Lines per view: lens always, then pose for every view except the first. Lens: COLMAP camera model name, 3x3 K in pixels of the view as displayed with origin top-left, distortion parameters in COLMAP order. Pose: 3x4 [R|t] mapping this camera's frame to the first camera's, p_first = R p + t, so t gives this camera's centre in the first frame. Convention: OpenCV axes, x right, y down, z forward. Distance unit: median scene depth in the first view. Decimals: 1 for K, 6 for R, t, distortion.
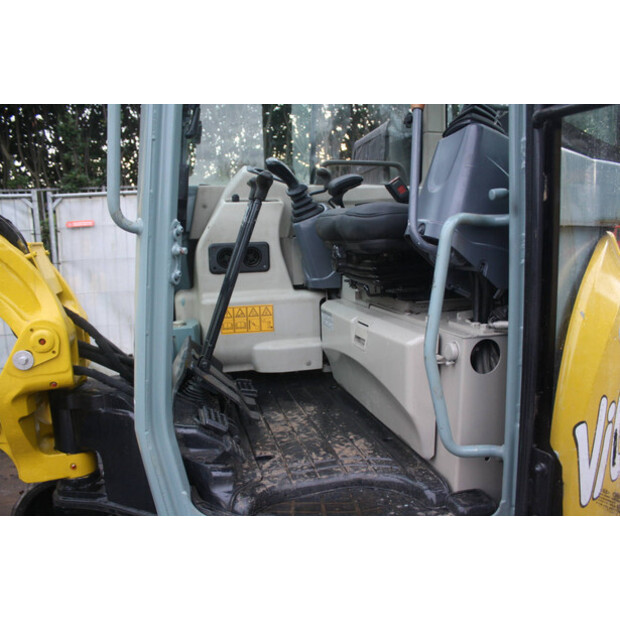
lens RADIAL K [[528.5, 0, 311.1], [0, 528.5, 315.5], [0, 0, 1]] dist [-0.168344, 0.169672]
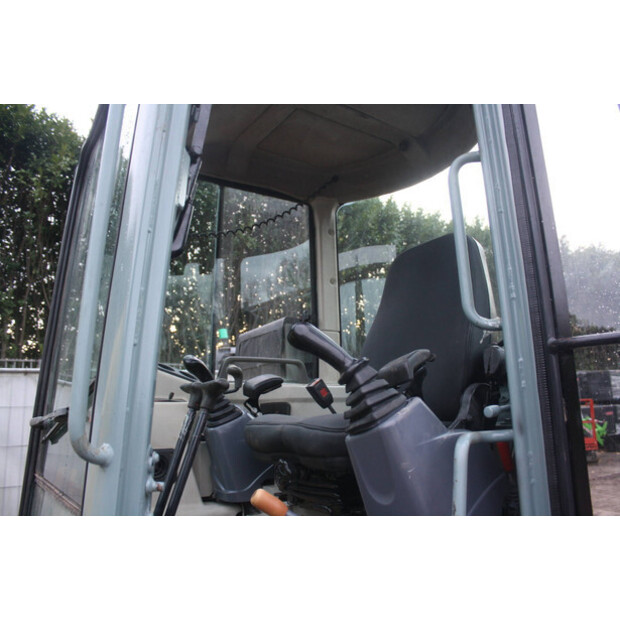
lens RADIAL K [[528.5, 0, 311.1], [0, 528.5, 315.5], [0, 0, 1]] dist [-0.168344, 0.169672]
pose [[0.941949, 0.059062, 0.330520, -0.171035], [0.054567, 0.944390, -0.324267, -0.058610], [-0.331292, 0.323479, 0.886345, 0.095770]]
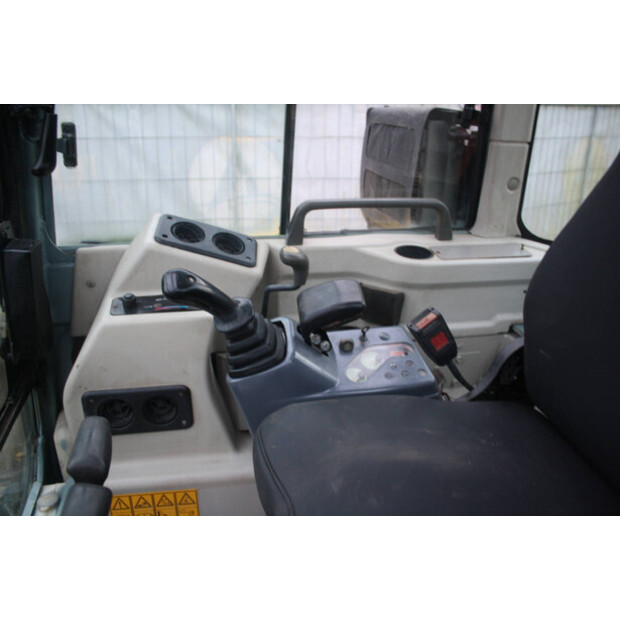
lens RADIAL K [[528.5, 0, 311.1], [0, 528.5, 315.5], [0, 0, 1]] dist [-0.168344, 0.169672]
pose [[0.998309, 0.057780, -0.006331, 0.049084], [-0.054308, 0.966014, 0.252721, -0.368661], [0.020718, -0.251950, 0.967518, 0.494651]]
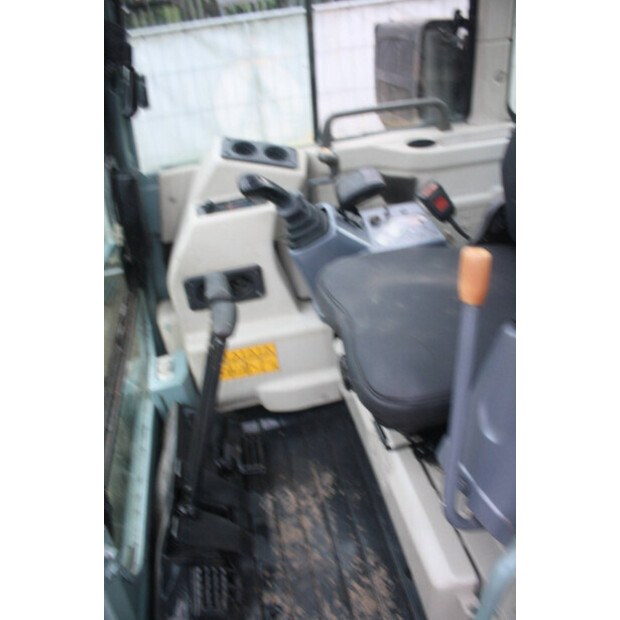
lens RADIAL K [[528.5, 0, 311.1], [0, 528.5, 315.5], [0, 0, 1]] dist [-0.168344, 0.169672]
pose [[0.996005, -0.046273, -0.076374, 0.045700], [0.072861, 0.915584, 0.395470, -0.372956], [0.051628, -0.399455, 0.915298, 0.292364]]
